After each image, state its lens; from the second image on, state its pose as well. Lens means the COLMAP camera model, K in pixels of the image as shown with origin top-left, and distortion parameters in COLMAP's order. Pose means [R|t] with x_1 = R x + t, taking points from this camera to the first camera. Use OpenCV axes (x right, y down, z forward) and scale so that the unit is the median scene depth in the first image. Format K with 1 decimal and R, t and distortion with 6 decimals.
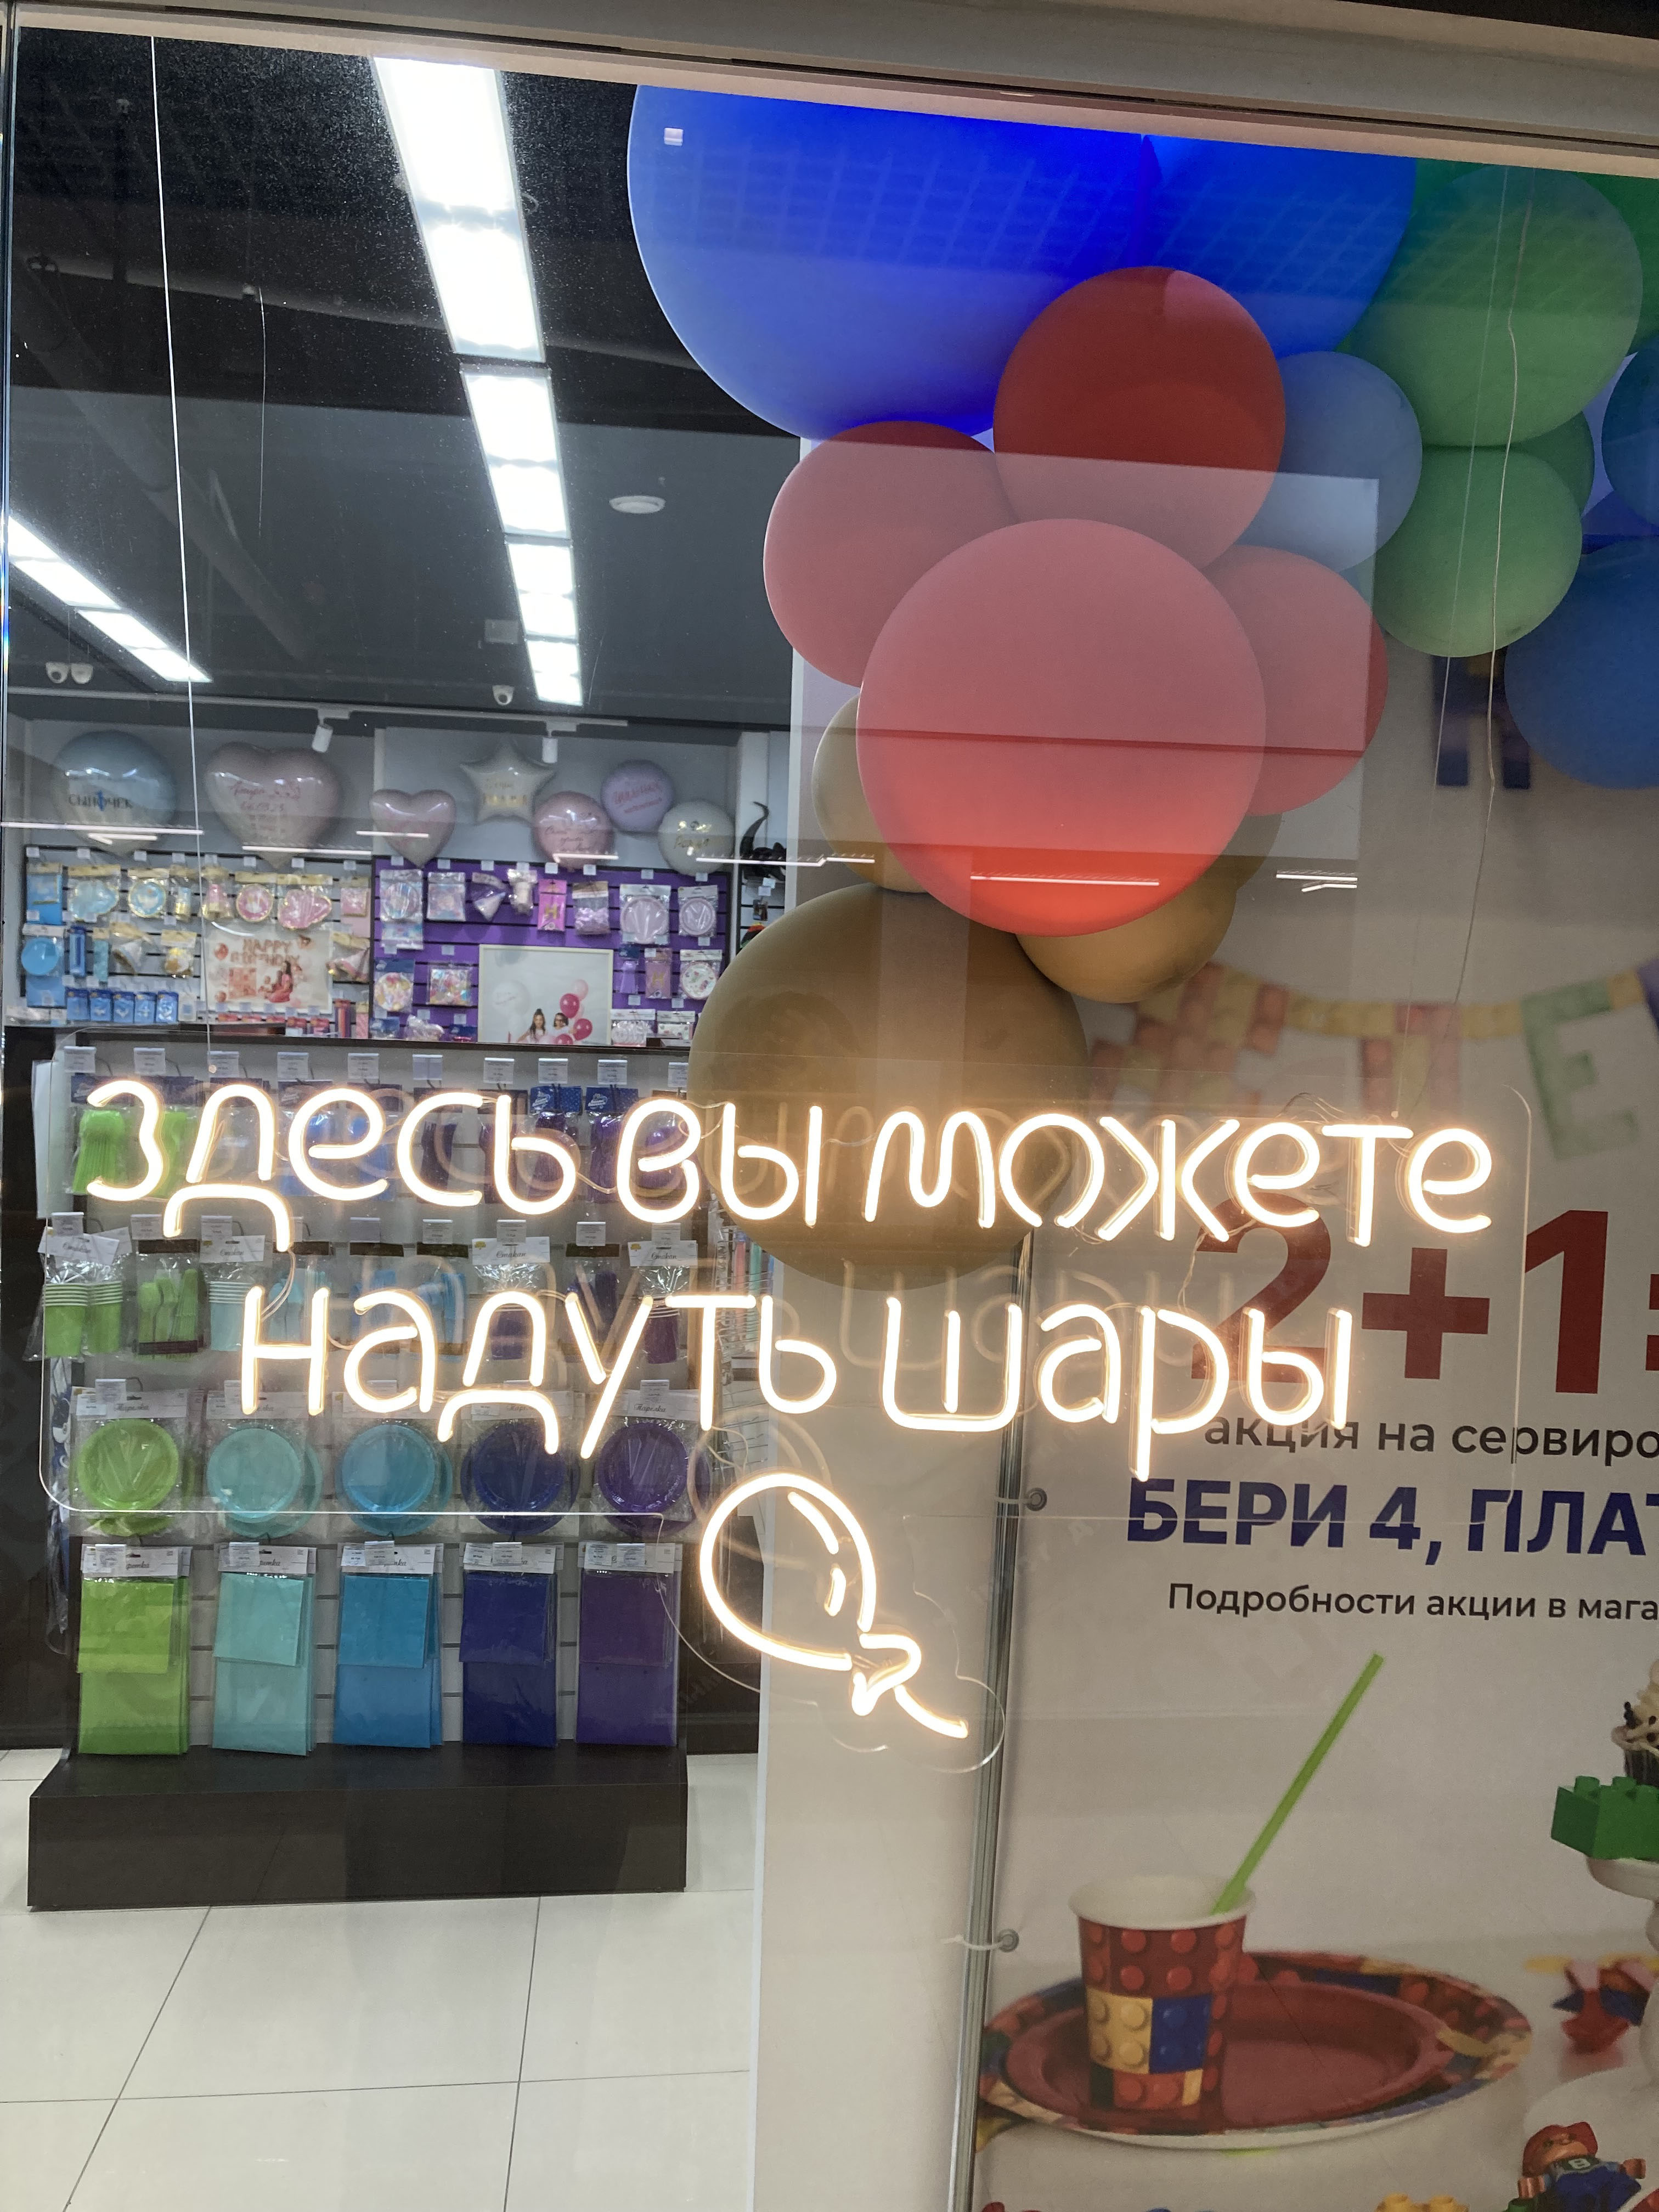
lens RADIAL K [[1839.6, 0, 830.4], [0, 1839.6, 1103.3], [0, 0, 1]] dist [0.039361, 0.000468]
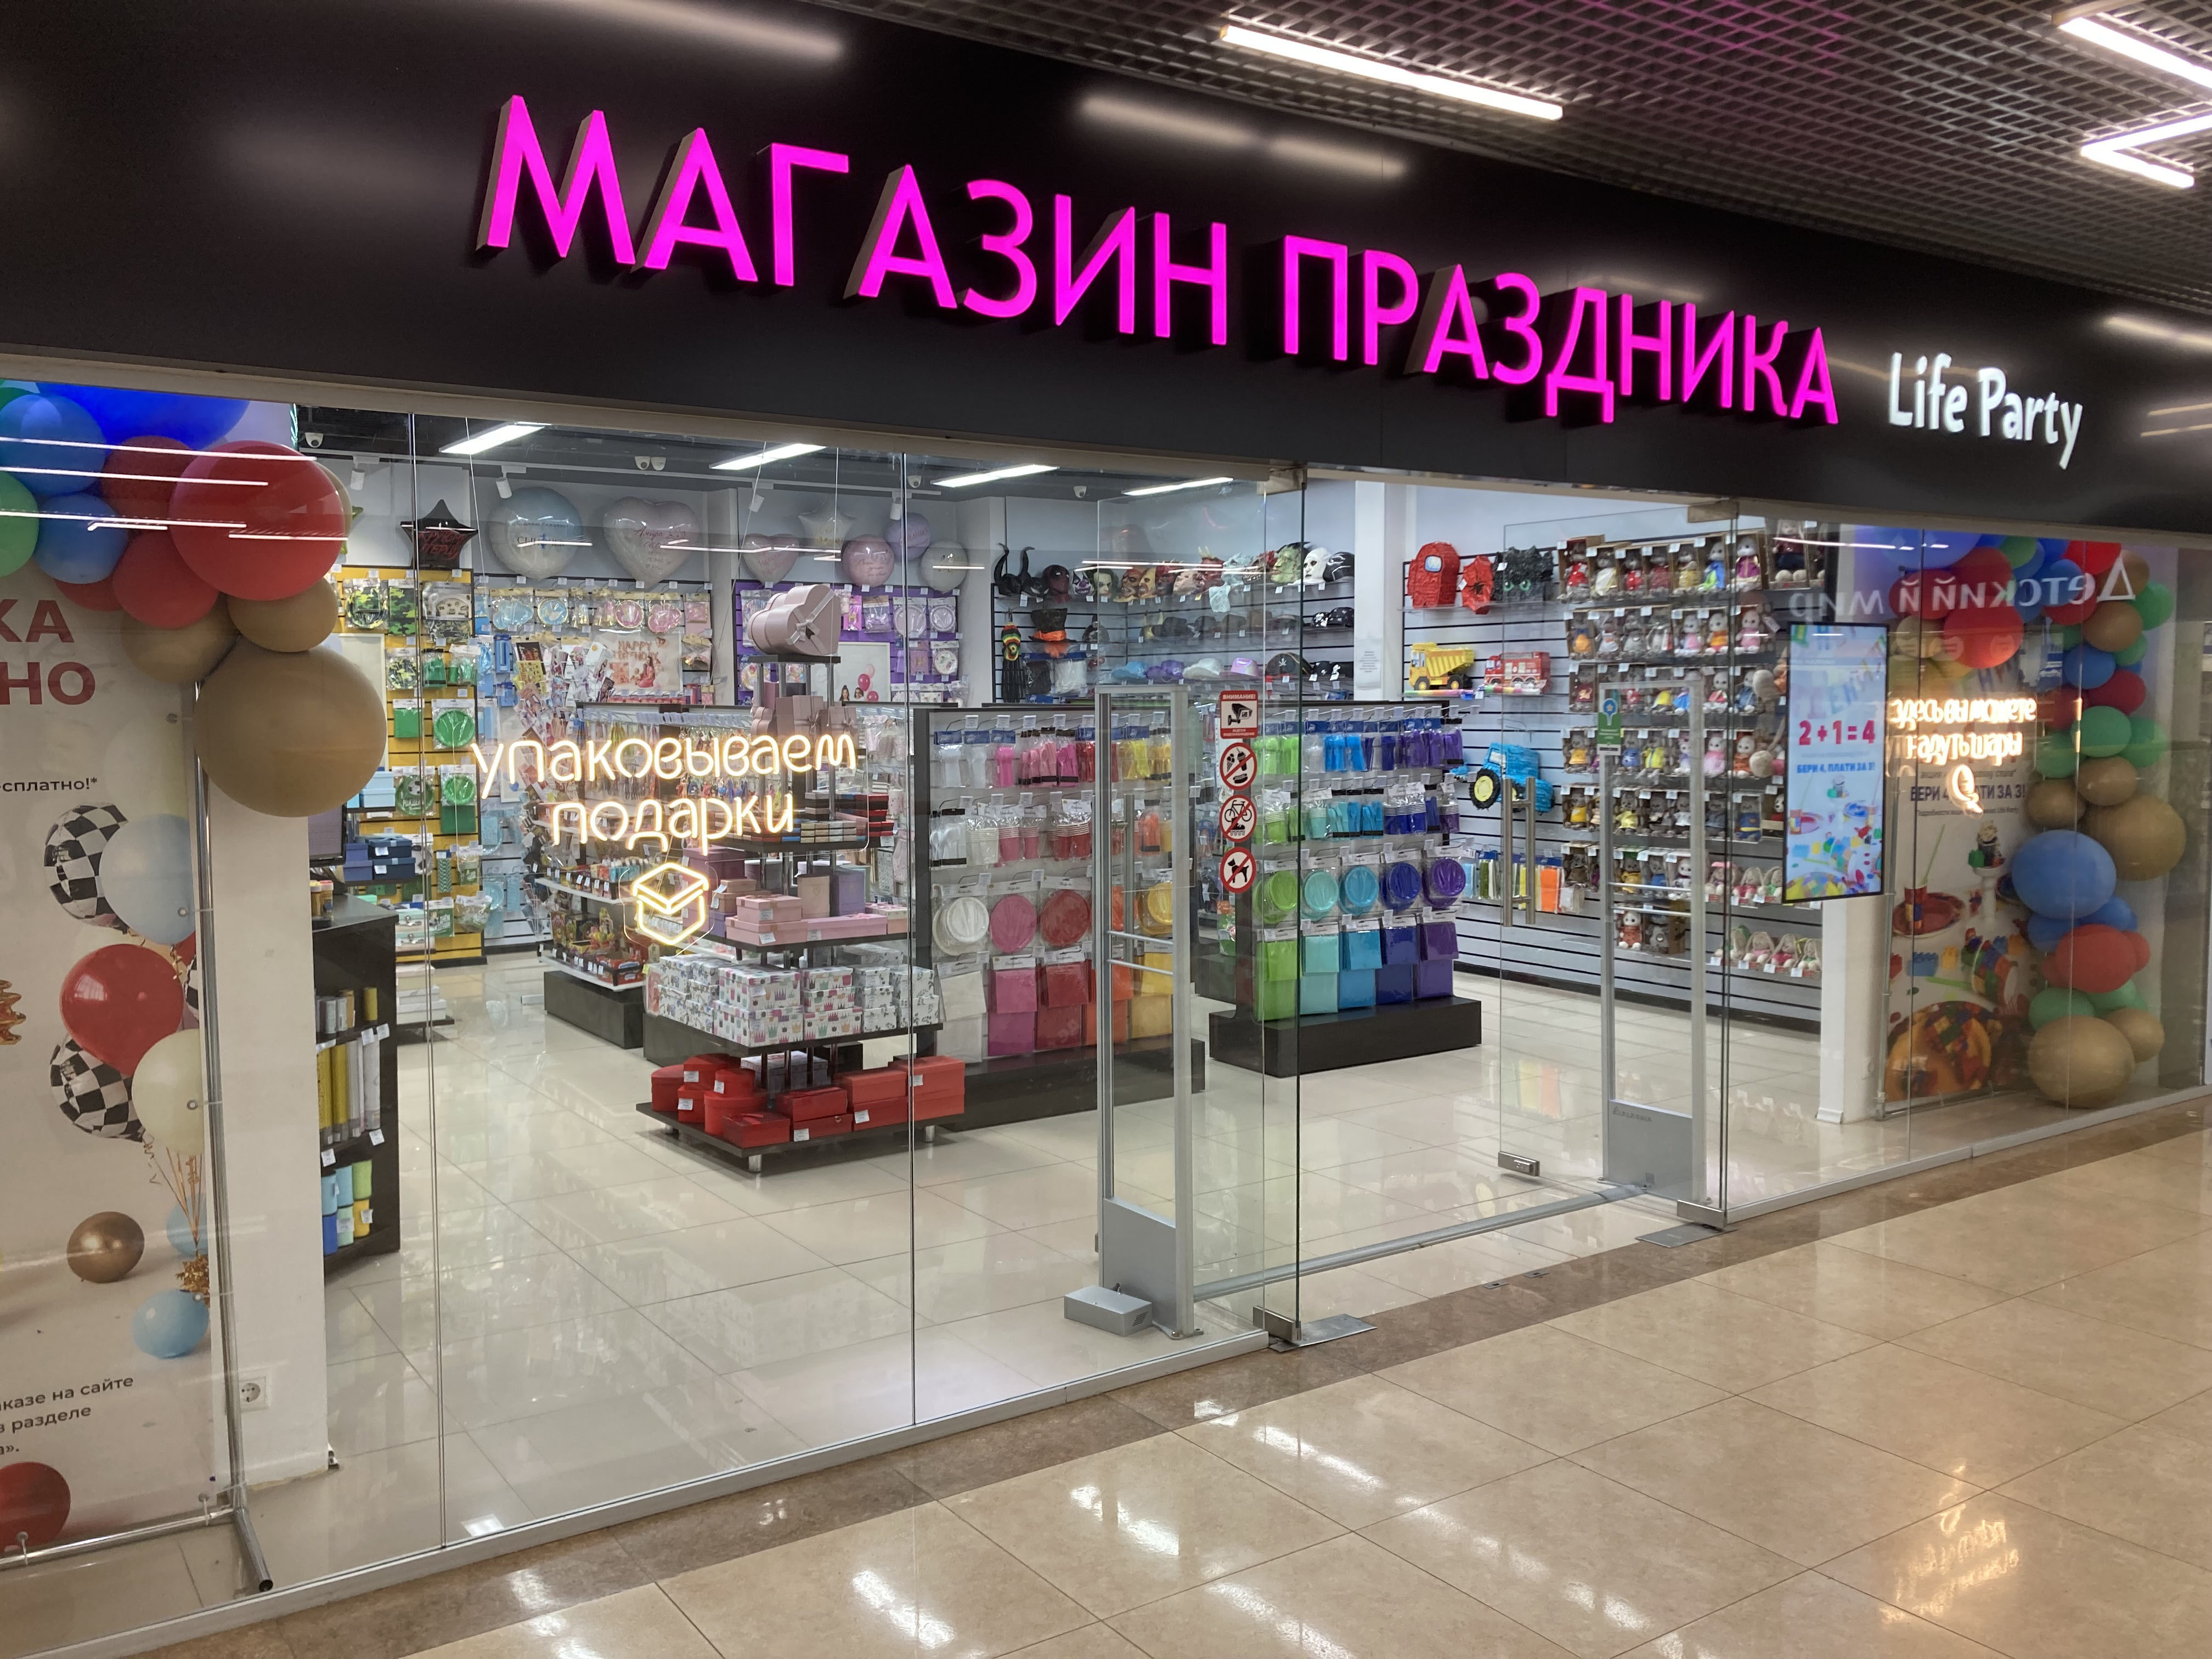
lens RADIAL K [[1839.6, 0, 1102.2], [0, 1839.6, 831.4], [0, 0, 1]] dist [0.039361, 0.000468]
pose [[0.875238, -0.072906, 0.478166, -0.687320], [0.052903, 0.997073, 0.055190, -0.006307], [-0.480790, -0.023008, 0.876534, -0.365613]]
